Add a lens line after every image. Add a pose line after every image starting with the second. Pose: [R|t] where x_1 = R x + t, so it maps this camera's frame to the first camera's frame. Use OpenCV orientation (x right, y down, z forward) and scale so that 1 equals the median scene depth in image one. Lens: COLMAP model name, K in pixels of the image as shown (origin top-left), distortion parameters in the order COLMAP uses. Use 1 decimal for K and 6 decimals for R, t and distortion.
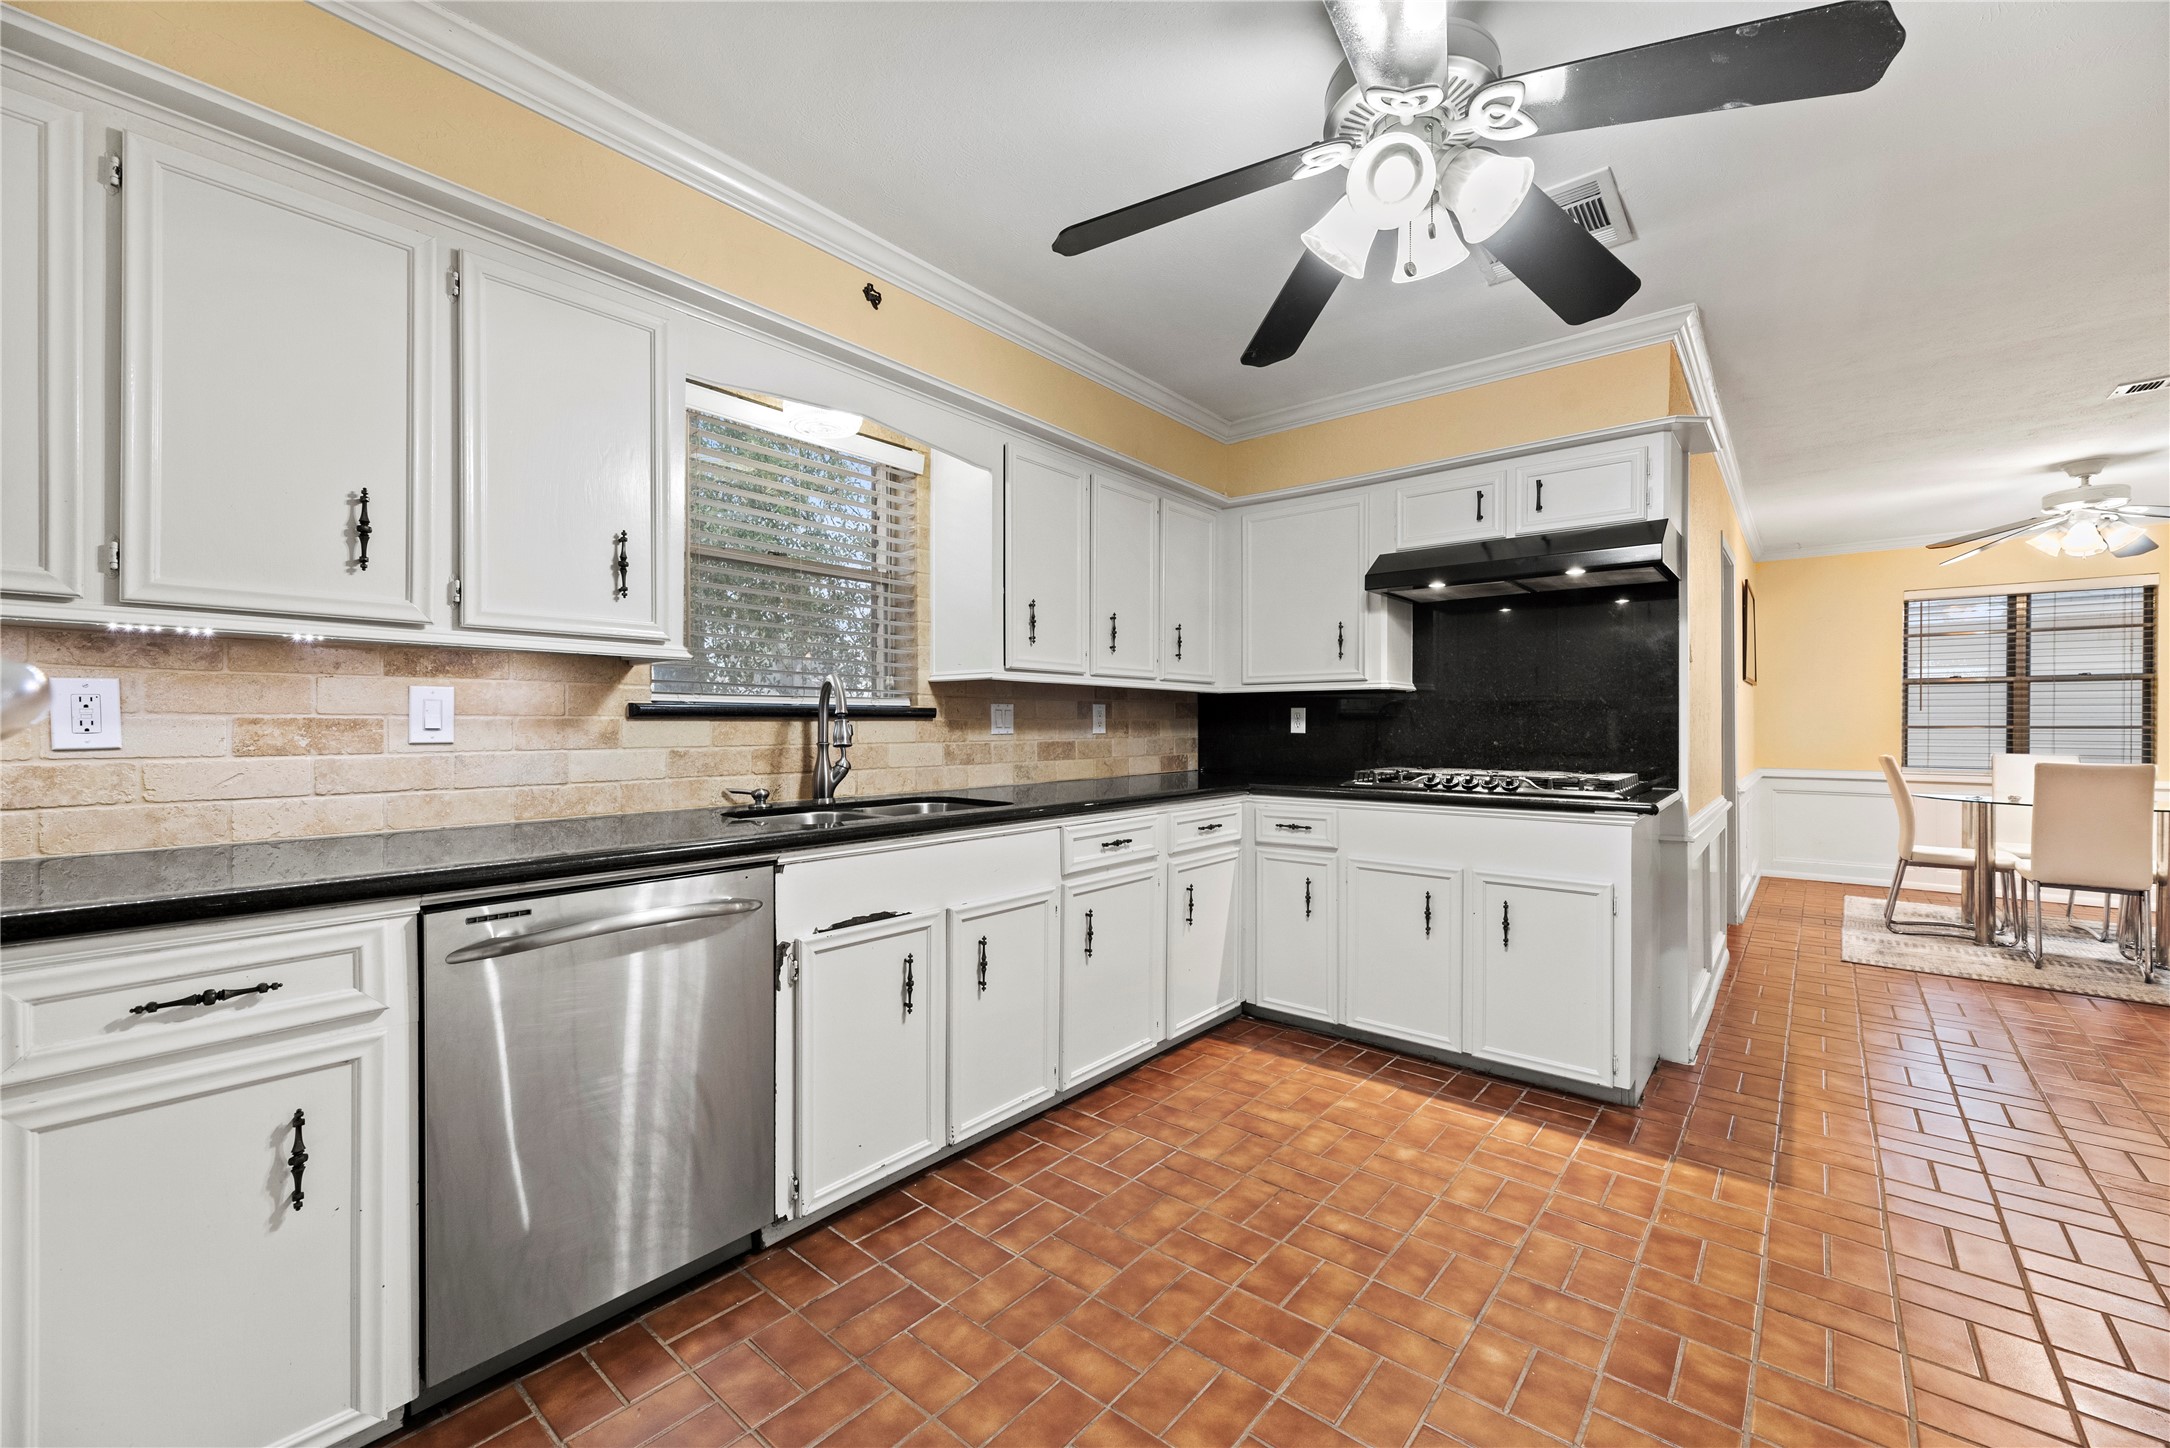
lens RADIAL K [[870.7, 0, 1085.0], [0, 870.7, 724.0], [0, 0, 1]] dist [0.000338, -0.000205]
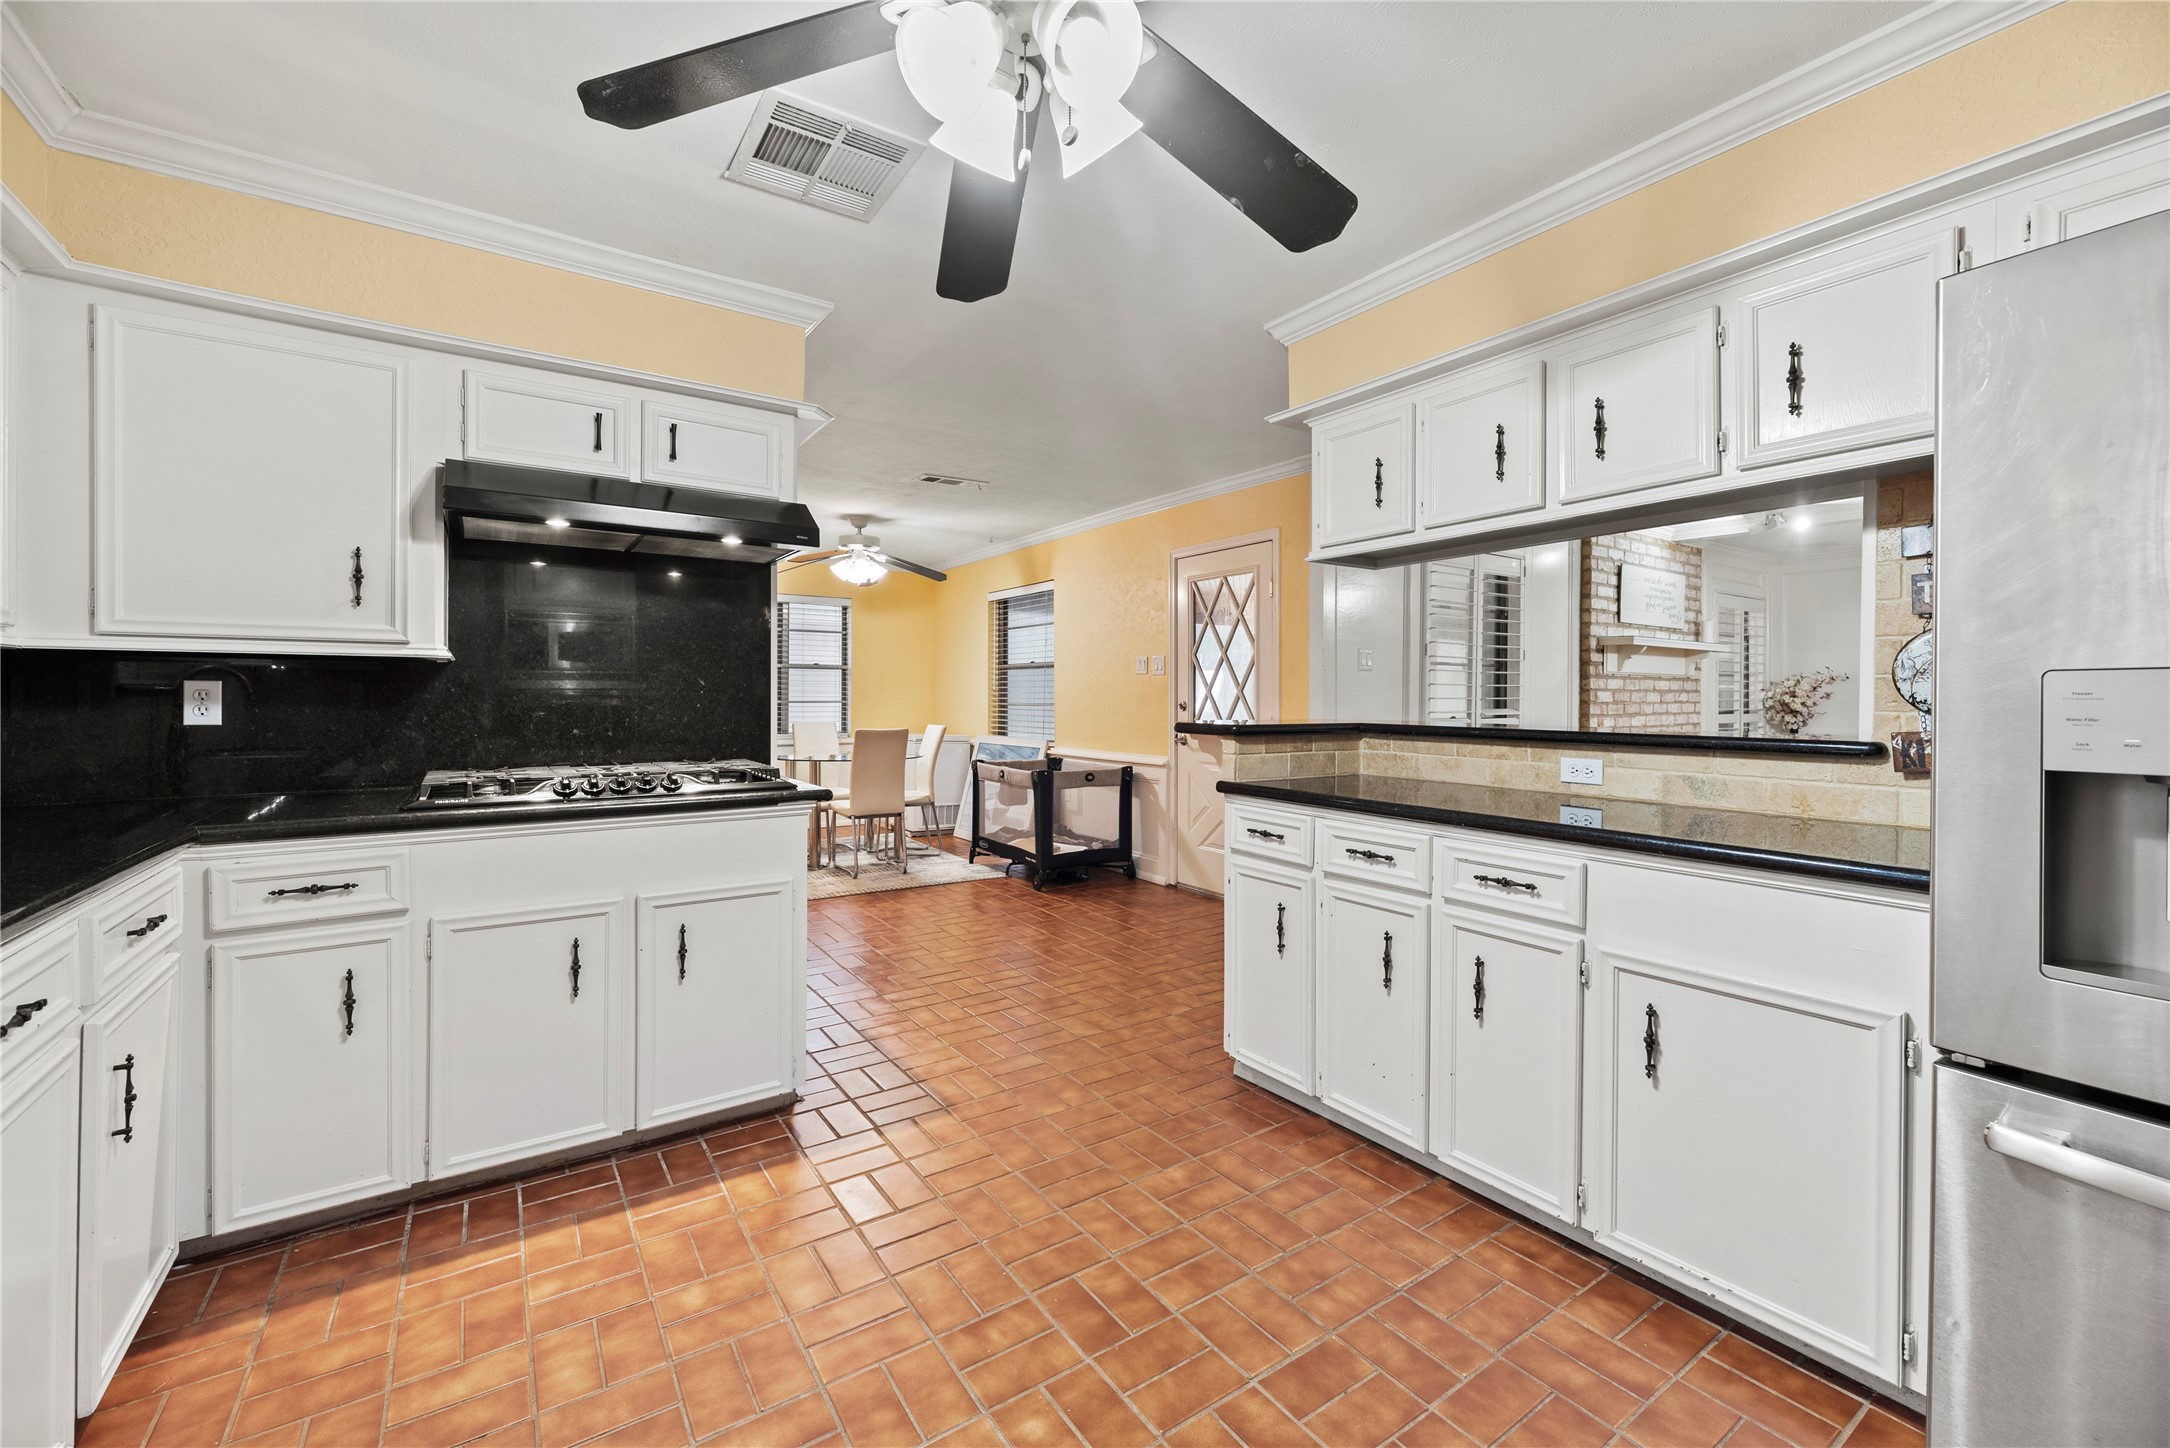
lens RADIAL K [[879.5, 0, 1088.2], [0, 879.5, 700.2], [0, 0, 1]] dist [0.001059, -0.000140]
pose [[0.267074, -0.002963, 0.963672, -0.214647], [-0.005280, 0.999976, 0.004538, -0.015564], [-0.963662, -0.006300, 0.267051, 0.395061]]
